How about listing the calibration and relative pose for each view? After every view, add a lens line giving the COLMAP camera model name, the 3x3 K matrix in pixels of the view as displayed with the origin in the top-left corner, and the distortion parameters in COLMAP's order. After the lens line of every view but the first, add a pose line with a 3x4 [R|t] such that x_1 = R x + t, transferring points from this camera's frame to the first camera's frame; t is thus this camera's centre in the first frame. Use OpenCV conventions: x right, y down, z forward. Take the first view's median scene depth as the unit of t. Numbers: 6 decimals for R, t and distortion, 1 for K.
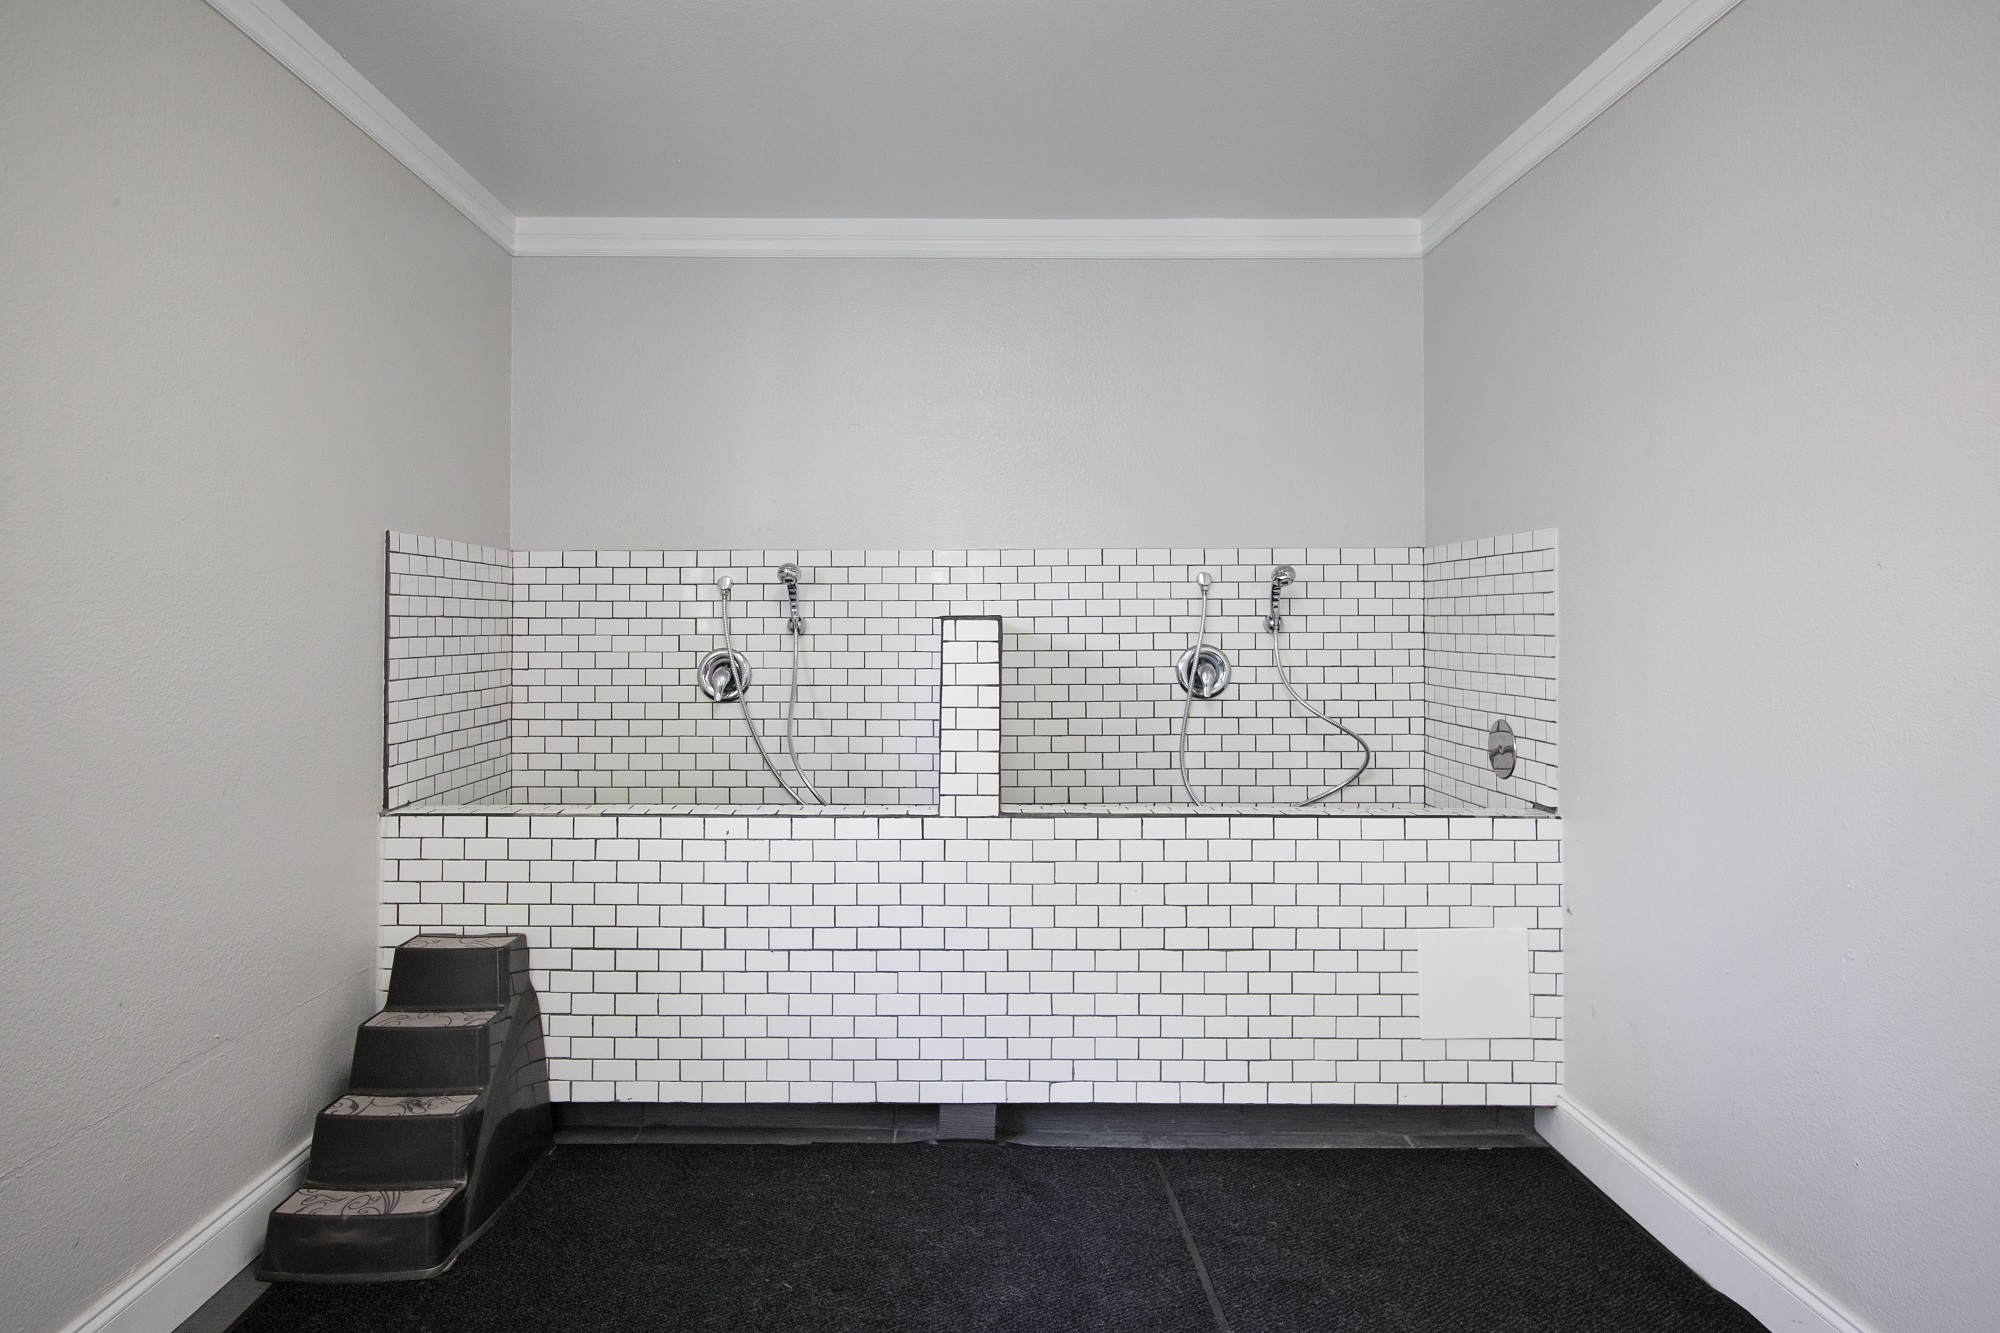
lens RADIAL K [[1135.0, 0, 1005.0], [0, 1135.0, 686.9], [0, 0, 1]] dist [-0.001573, 0.020826]
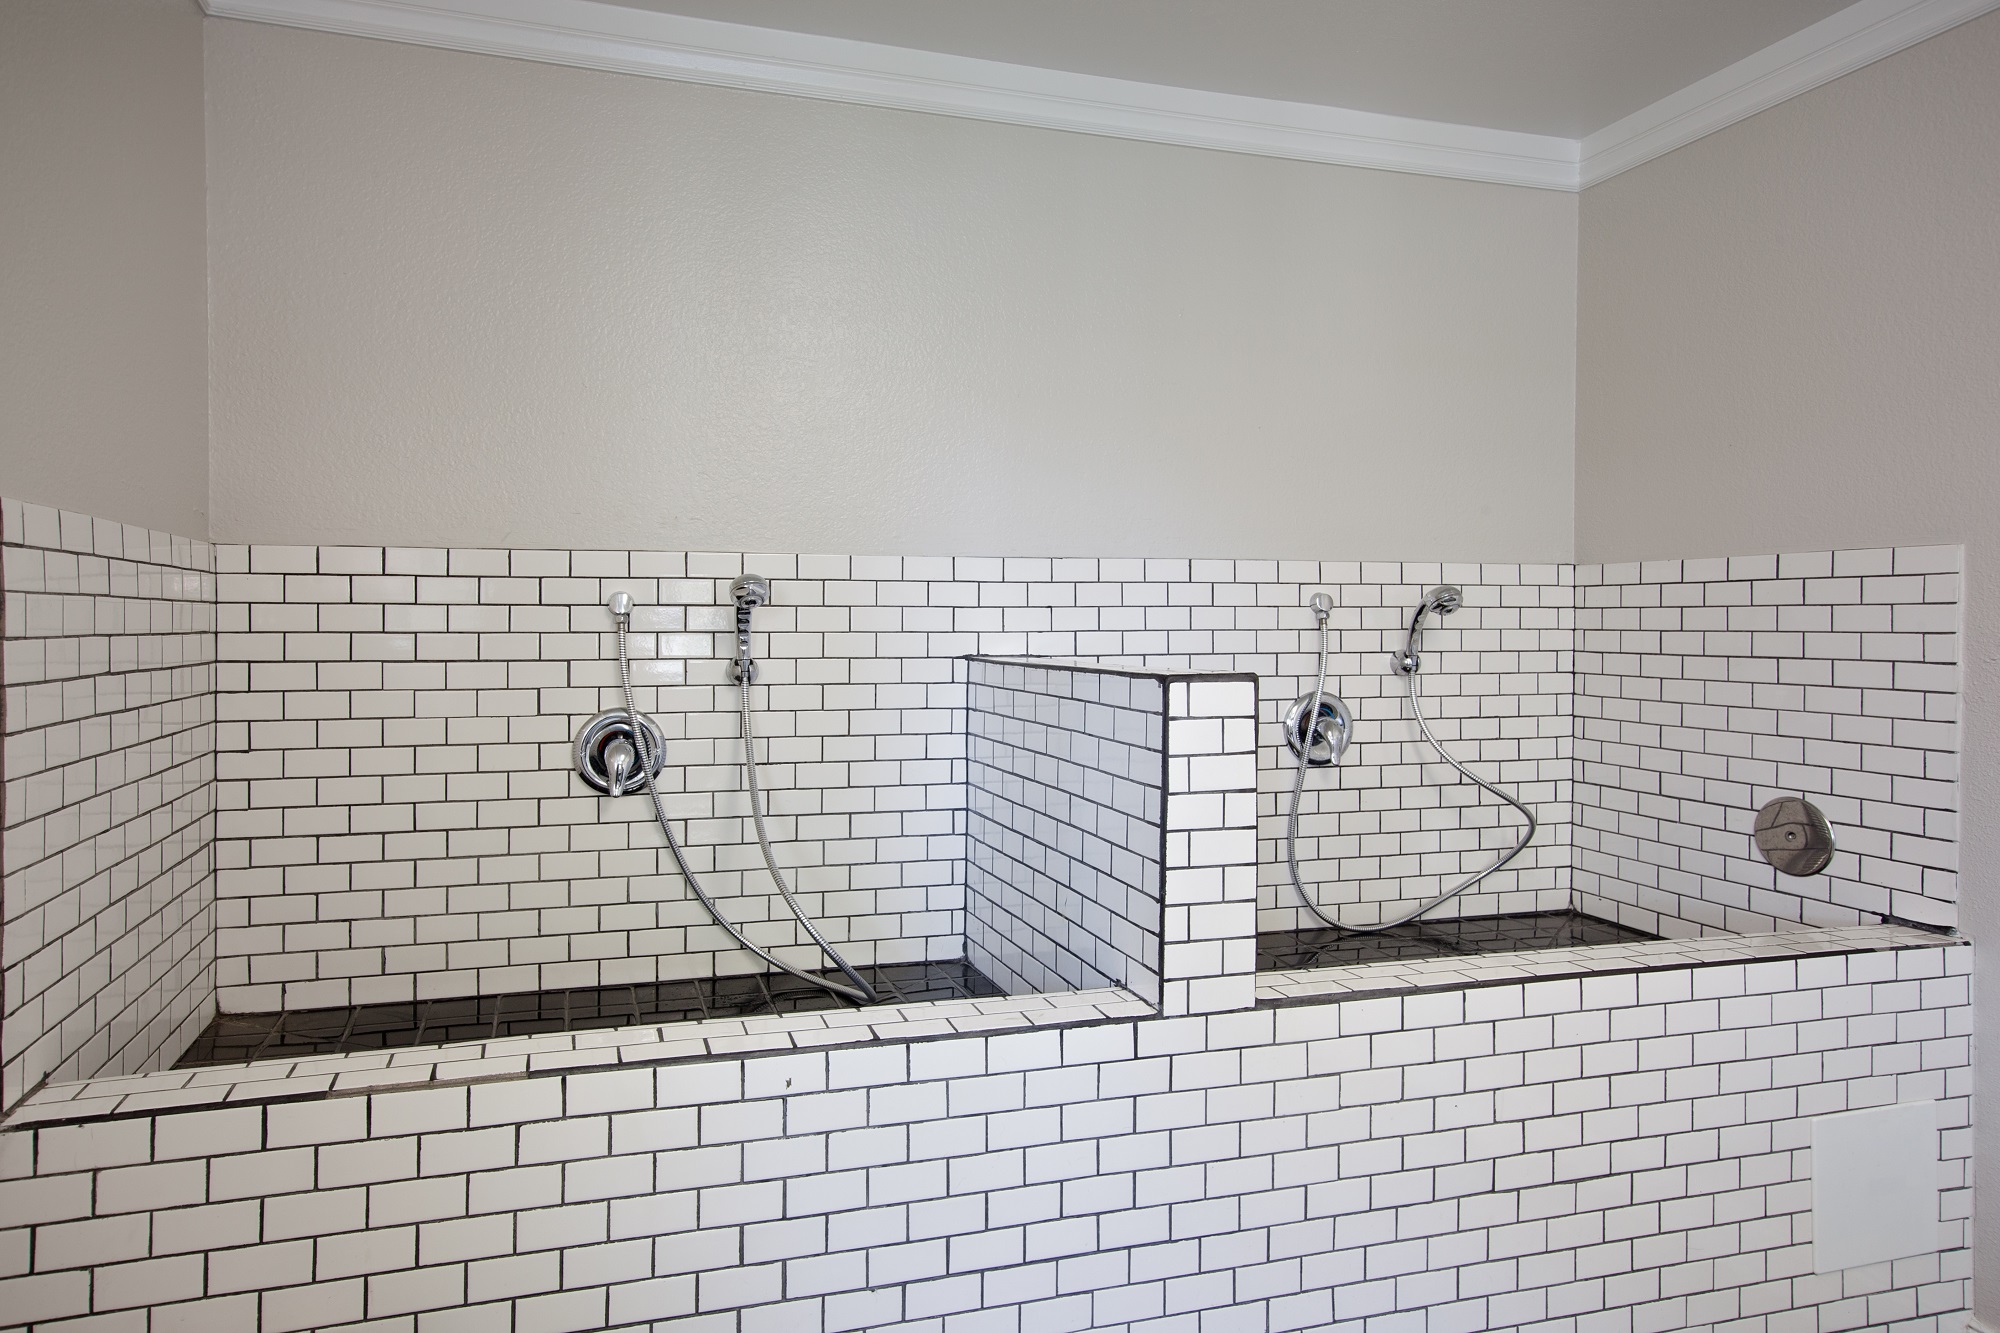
lens RADIAL K [[1135.0, 0, 1005.0], [0, 1135.0, 686.9], [0, 0, 1]] dist [-0.001573, 0.020826]
pose [[0.956461, -0.015808, 0.291431, -0.233229], [0.016020, 0.999870, 0.001659, -0.044860], [-0.291419, 0.003082, 0.956591, 0.355939]]
